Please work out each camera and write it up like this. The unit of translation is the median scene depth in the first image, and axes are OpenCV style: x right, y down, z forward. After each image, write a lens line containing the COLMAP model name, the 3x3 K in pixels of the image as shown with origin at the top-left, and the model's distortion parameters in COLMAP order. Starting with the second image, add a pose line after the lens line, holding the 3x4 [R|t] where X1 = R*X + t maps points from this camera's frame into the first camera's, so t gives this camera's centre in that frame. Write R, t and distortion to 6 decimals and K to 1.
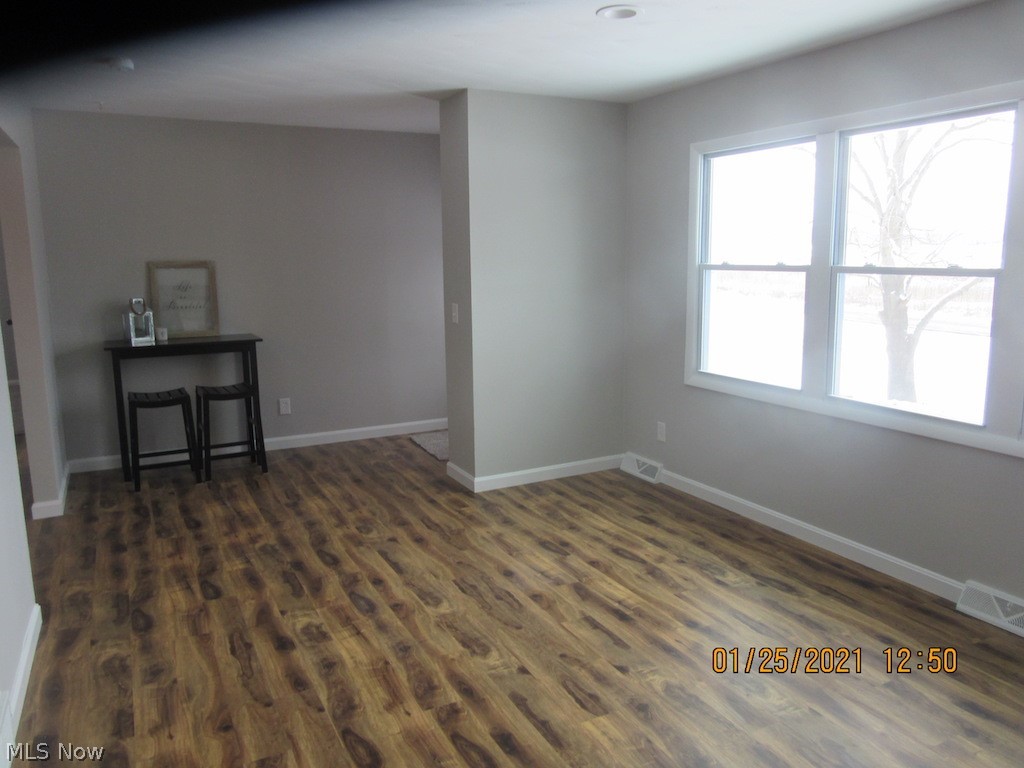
lens RADIAL K [[768.4, 0, 512.0], [0, 768.4, 384.0], [0, 0, 1]] dist [-0.029777, -0.000364]
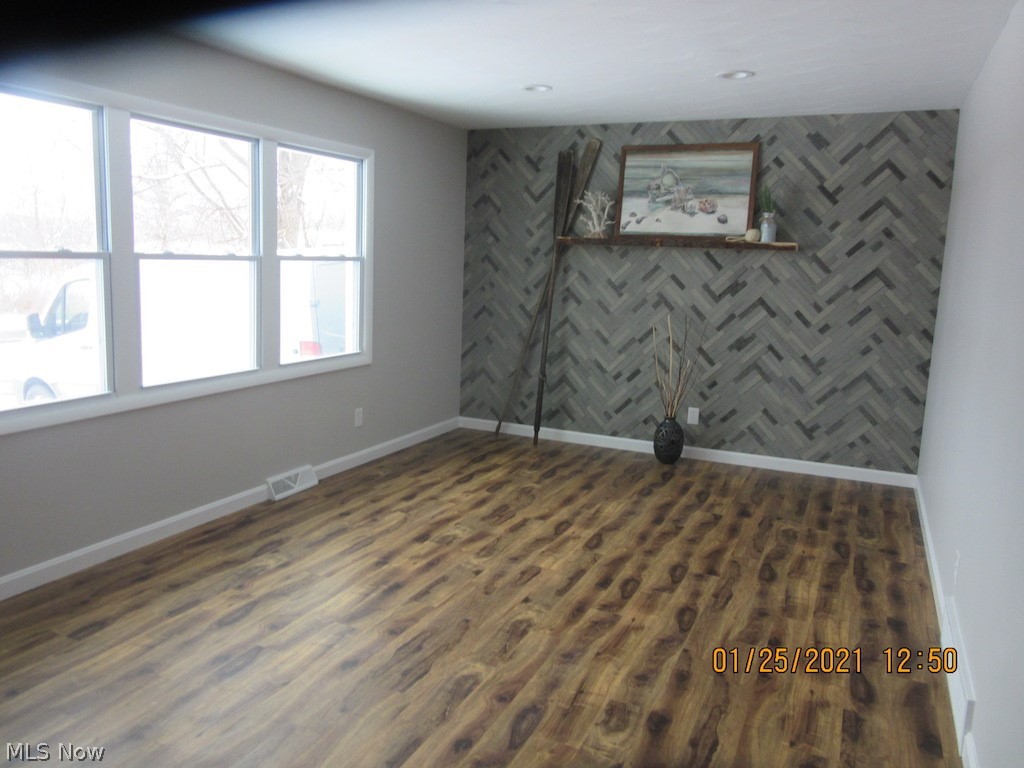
lens RADIAL K [[768.4, 0, 512.0], [0, 768.4, 384.0], [0, 0, 1]] dist [-0.029777, -0.000364]
pose [[-0.615532, -0.137792, 0.775973, -0.776323], [0.104394, 0.961666, 0.253575, -0.230878], [-0.781167, 0.237091, -0.577551, 1.487155]]
